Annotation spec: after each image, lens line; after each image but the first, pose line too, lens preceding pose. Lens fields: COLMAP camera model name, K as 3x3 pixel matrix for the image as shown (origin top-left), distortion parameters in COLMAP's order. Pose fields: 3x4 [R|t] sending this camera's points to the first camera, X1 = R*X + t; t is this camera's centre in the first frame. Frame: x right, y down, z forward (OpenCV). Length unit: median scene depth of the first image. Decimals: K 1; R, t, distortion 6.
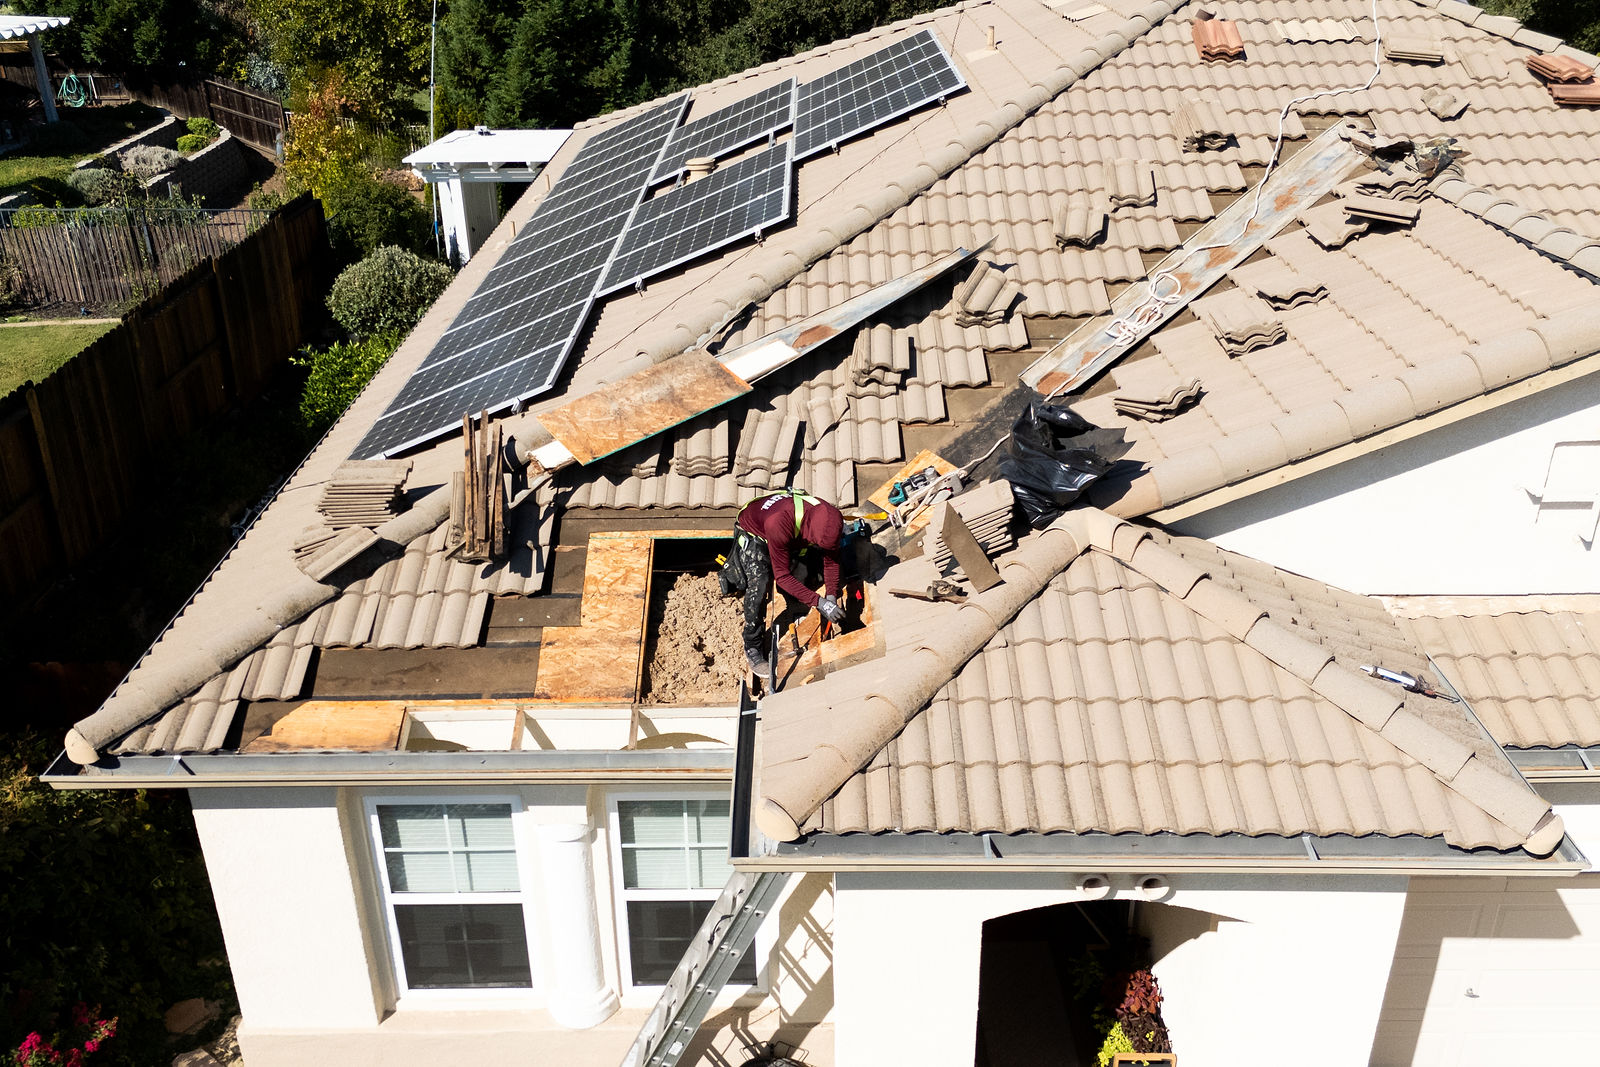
lens RADIAL K [[1382.1, 0, 800.0], [0, 1382.1, 533.5], [0, 0, 1]] dist [0.012423, -0.004519]
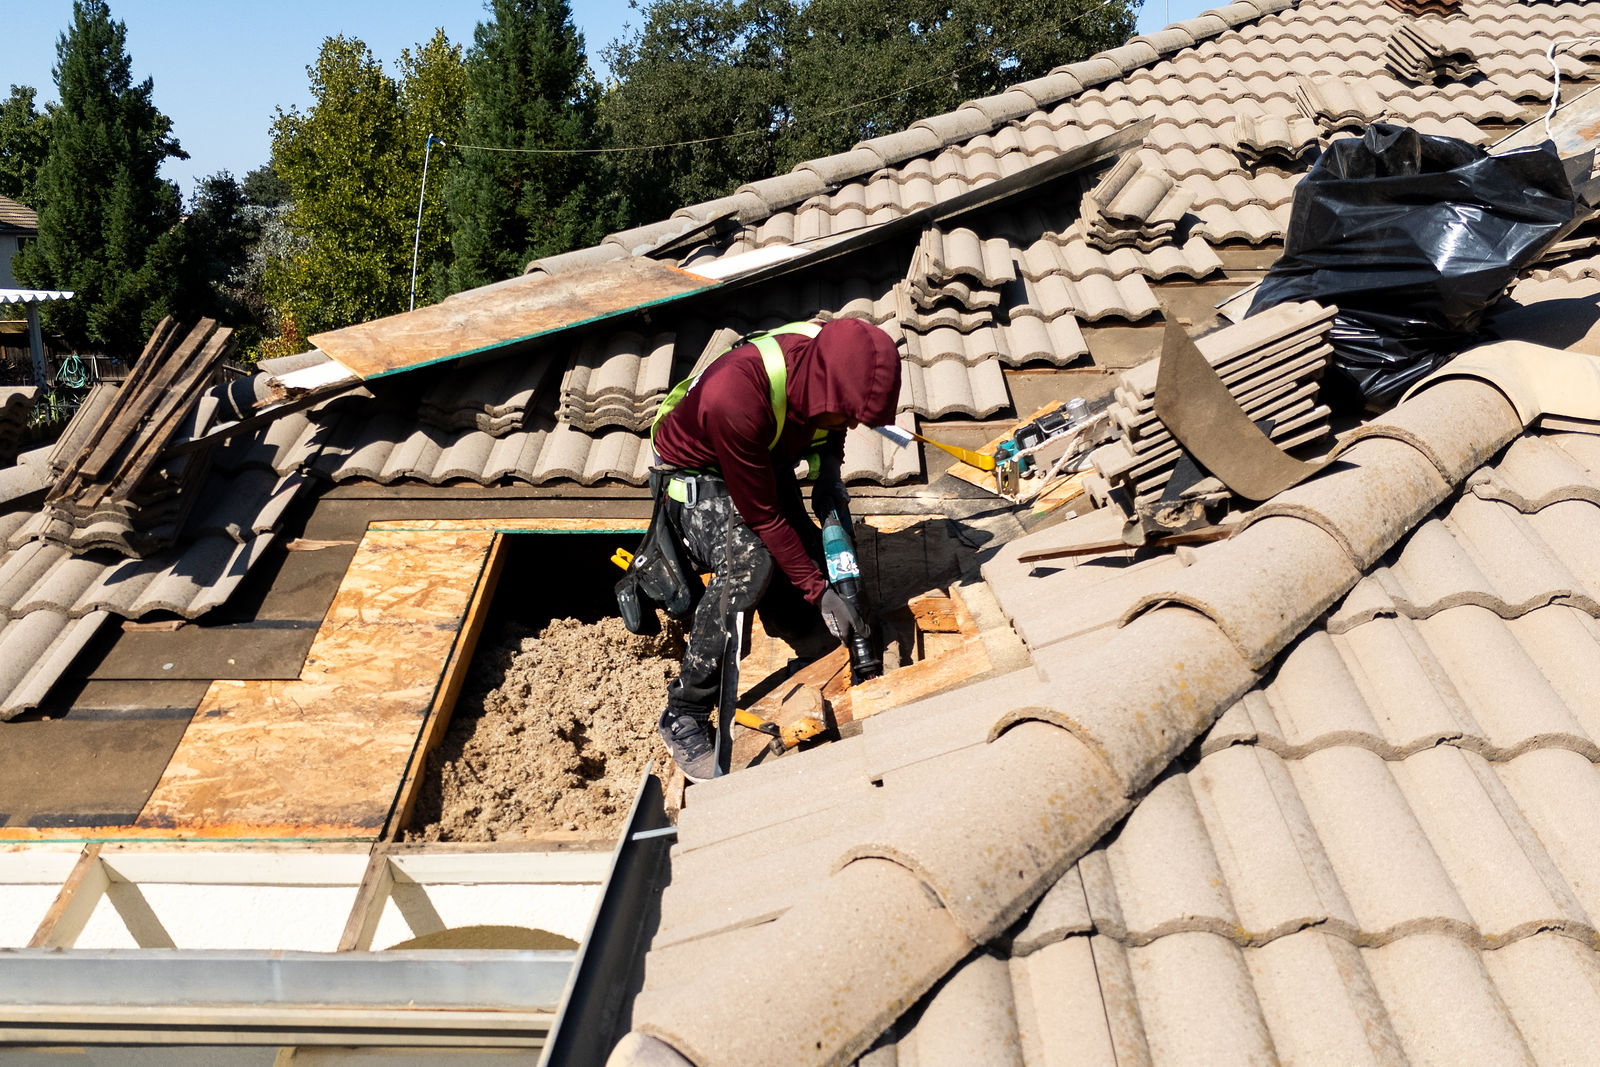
lens RADIAL K [[1382.1, 0, 800.0], [0, 1382.1, 533.5], [0, 0, 1]] dist [0.012423, -0.004519]
pose [[0.999699, 0.005902, -0.023828, 0.008661], [-0.011726, 0.967571, -0.252326, 0.125342], [0.021566, 0.252529, 0.967349, 0.548053]]
